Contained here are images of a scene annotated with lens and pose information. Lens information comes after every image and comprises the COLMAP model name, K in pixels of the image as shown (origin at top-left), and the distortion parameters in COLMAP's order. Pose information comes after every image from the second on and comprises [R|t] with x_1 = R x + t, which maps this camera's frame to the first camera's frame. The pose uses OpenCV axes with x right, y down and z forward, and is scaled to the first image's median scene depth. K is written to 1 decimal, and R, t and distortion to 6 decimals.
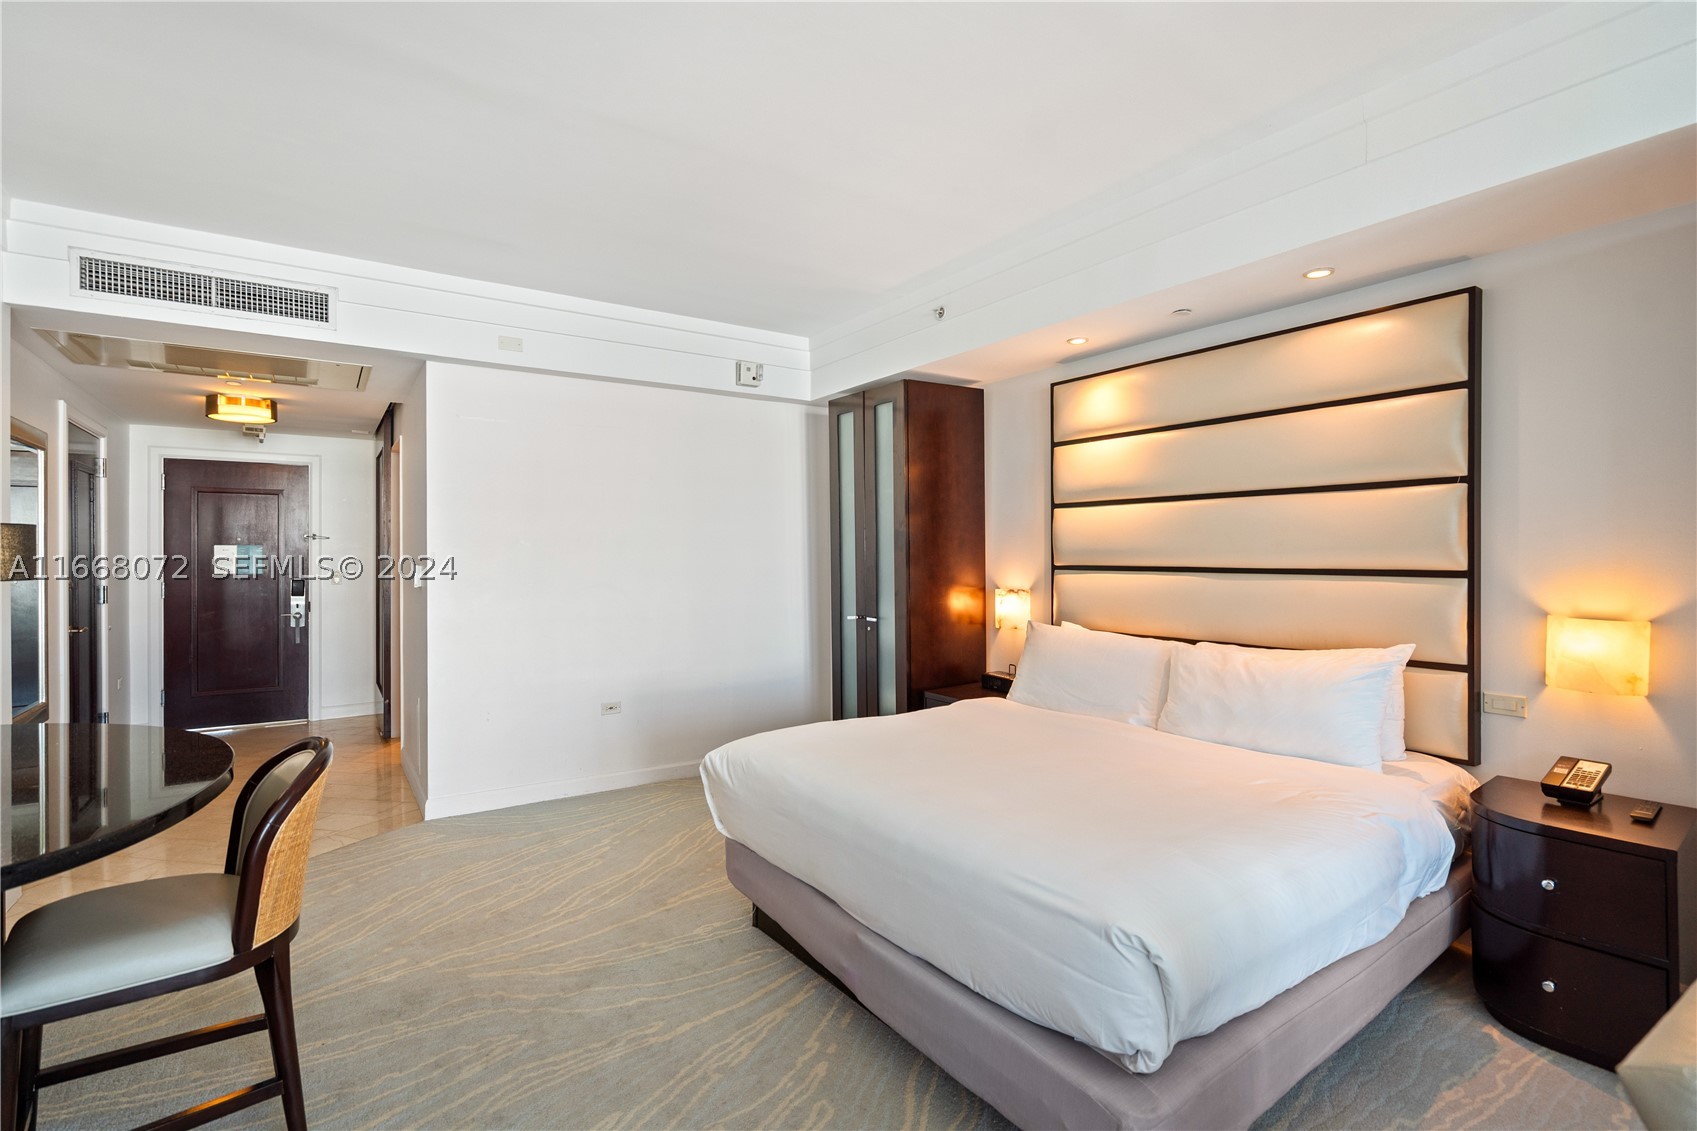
lens RADIAL K [[782.4, 0, 840.8], [0, 782.4, 559.7], [0, 0, 1]] dist [-0.004459, 0.000866]
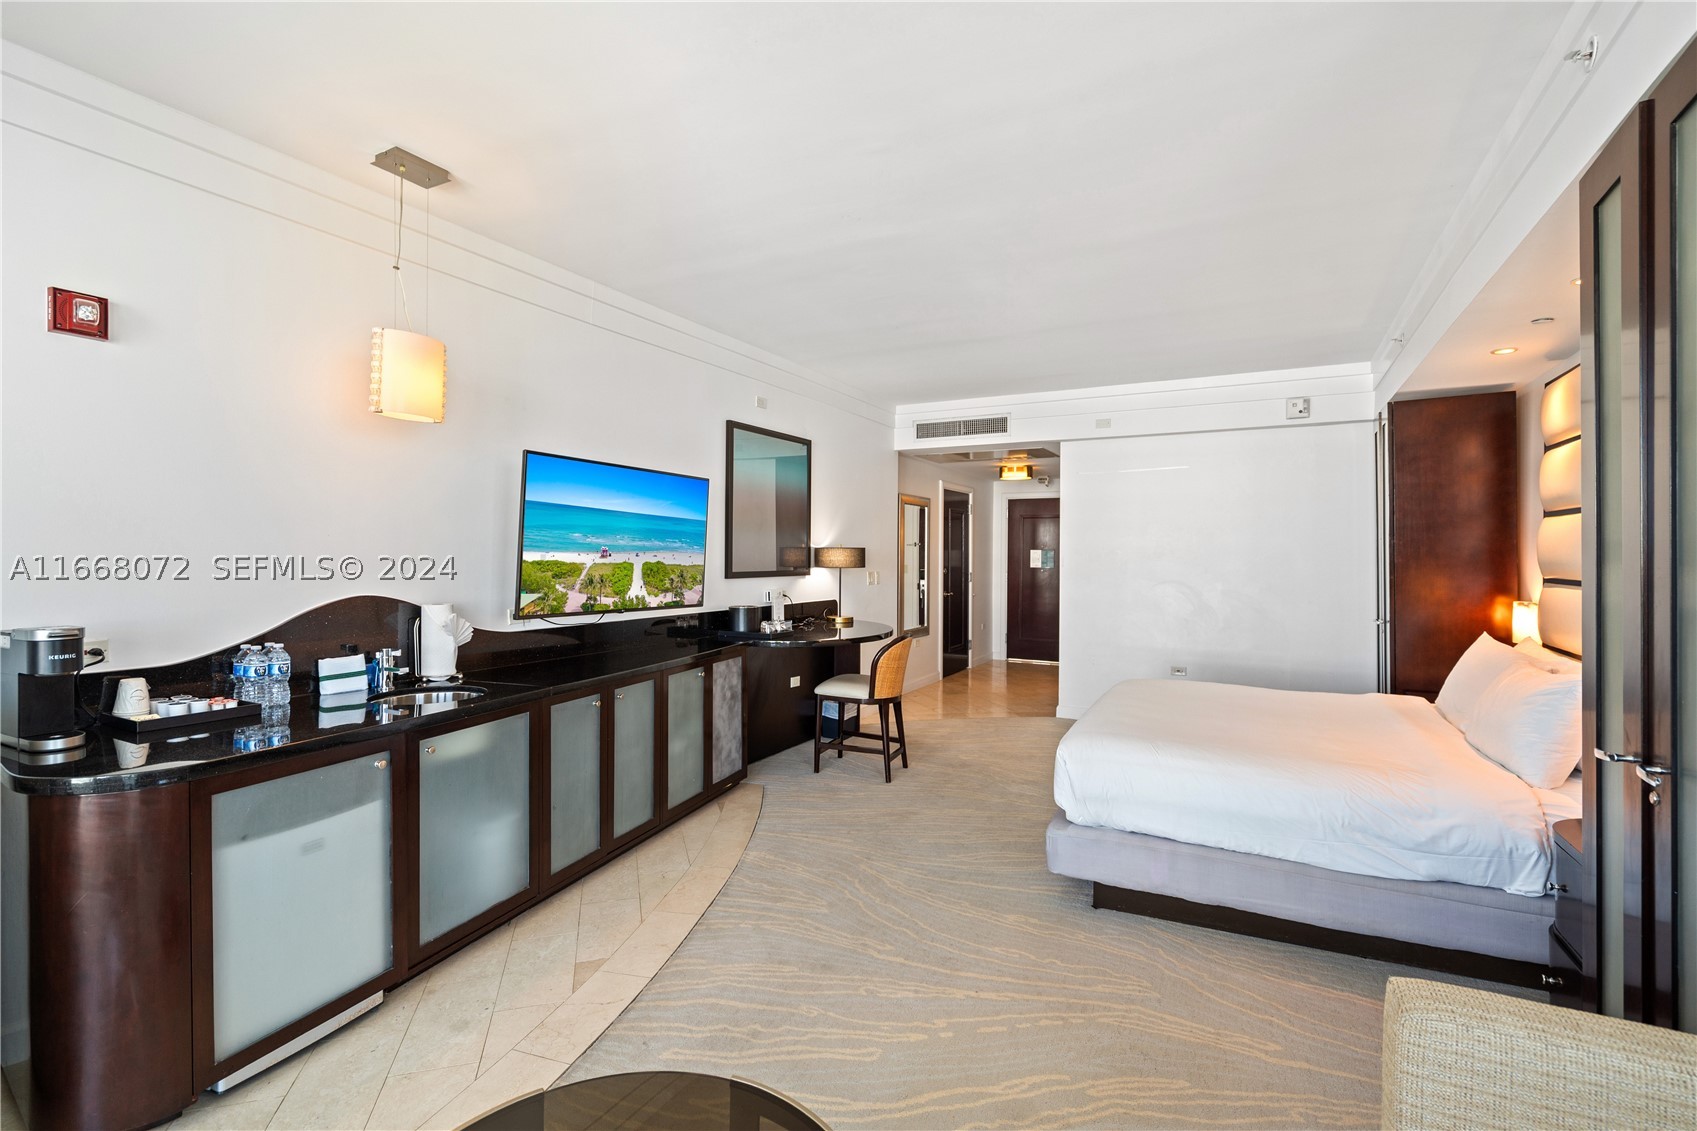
lens RADIAL K [[777.8, 0, 848.5], [0, 777.8, 565.5], [0, 0, 1]] dist [-0.009588, 0.002892]
pose [[0.473435, 0.019995, -0.880602, 0.677745], [-0.010246, 0.999800, 0.017193, -0.014364], [0.880769, 0.000883, 0.473545, -0.172238]]
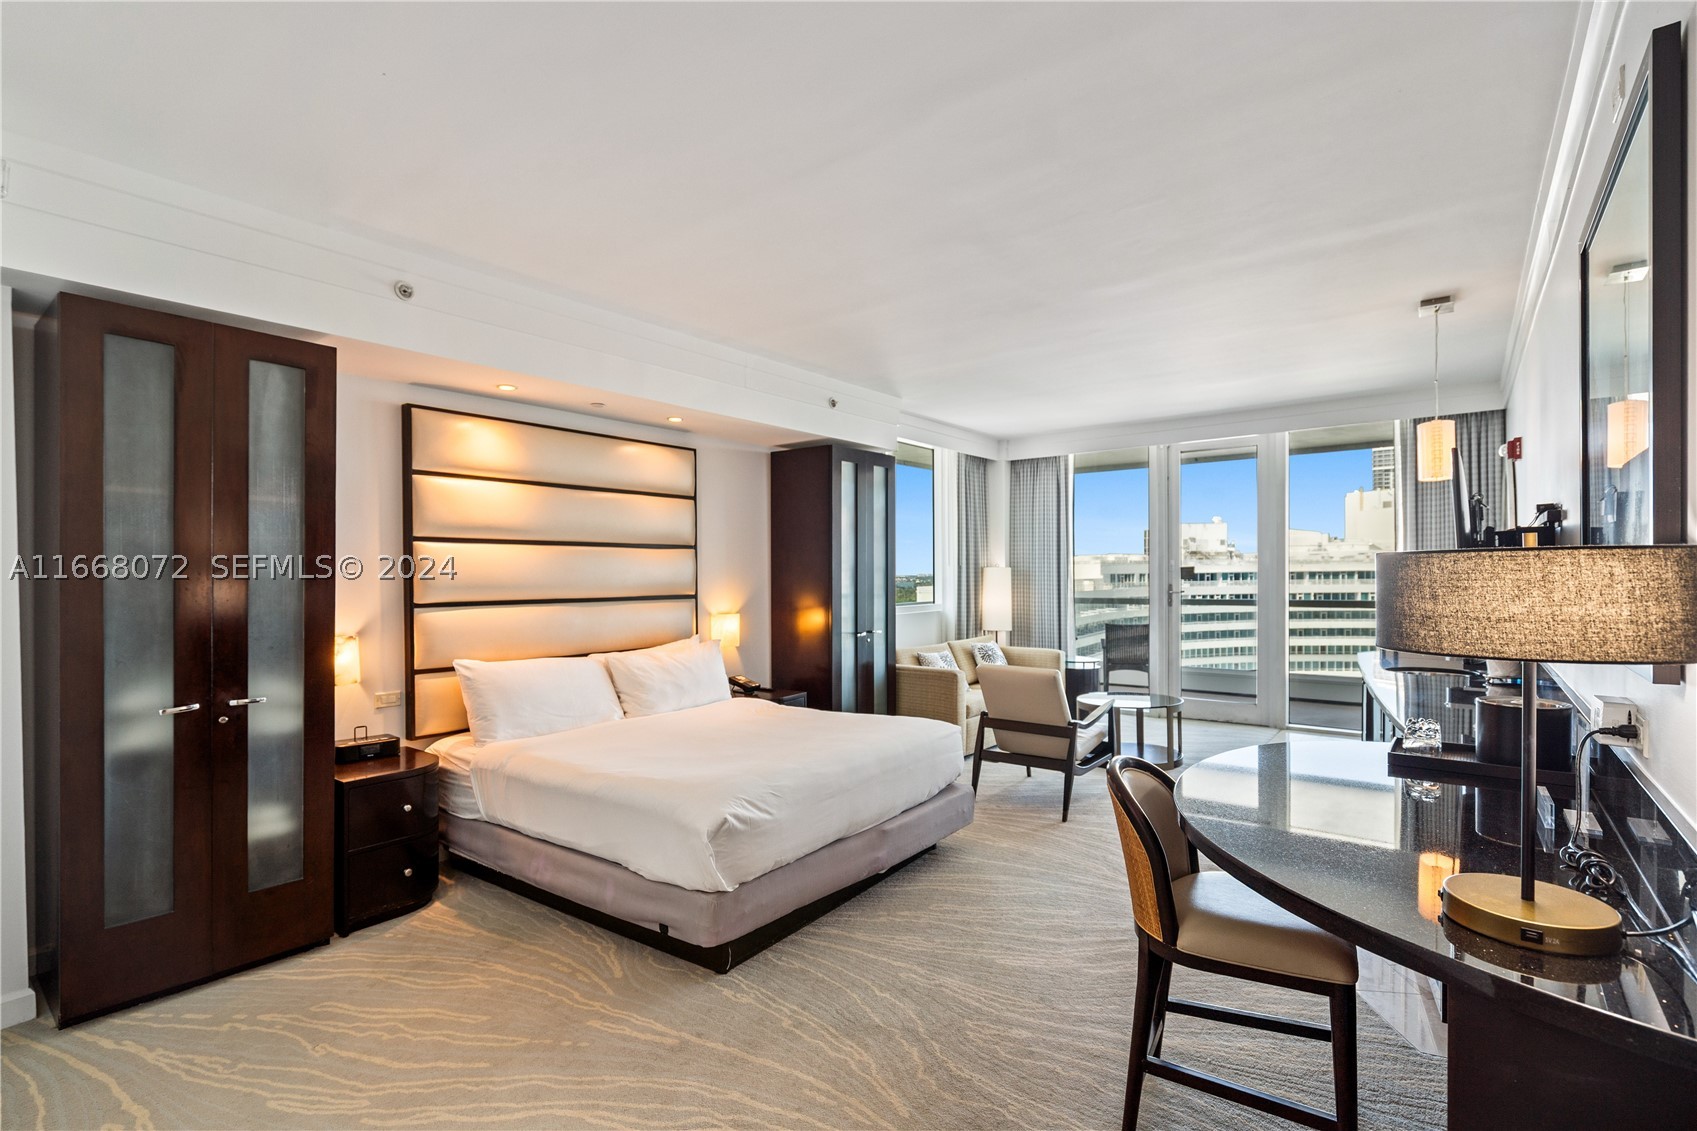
lens RADIAL K [[793.7, 0, 845.1], [0, 793.7, 577.6], [0, 0, 1]] dist [-0.008021, 0.000529]
pose [[-0.314921, 0.003505, 0.949112, -0.742690], [0.013513, 0.999908, 0.000791, -0.016039], [-0.949022, 0.013074, -0.314939, 0.788307]]
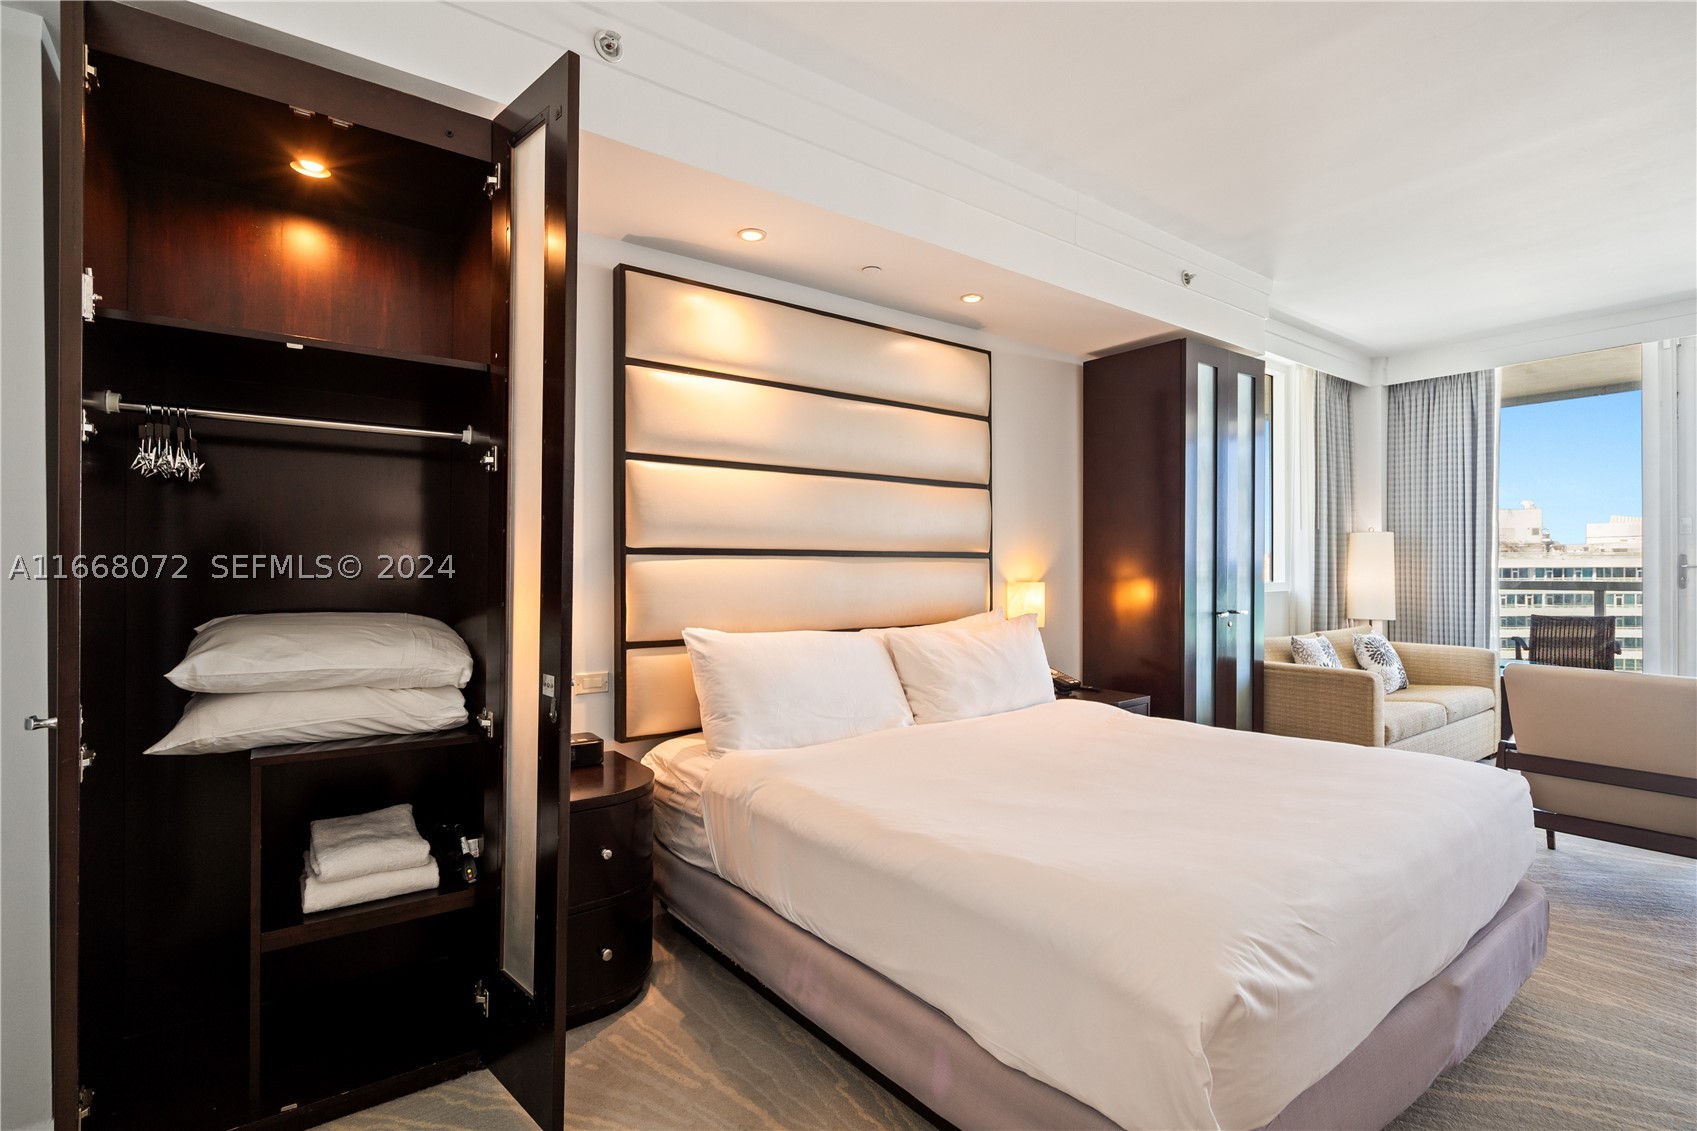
lens RADIAL K [[792.2, 0, 844.2], [0, 792.2, 564.6], [0, 0, 1]] dist [-0.001721, 0.000304]
pose [[-0.054029, 0.011255, 0.998476, -0.374245], [0.007516, 0.999913, -0.010864, 0.029467], [-0.998511, 0.006917, -0.054109, 0.831045]]
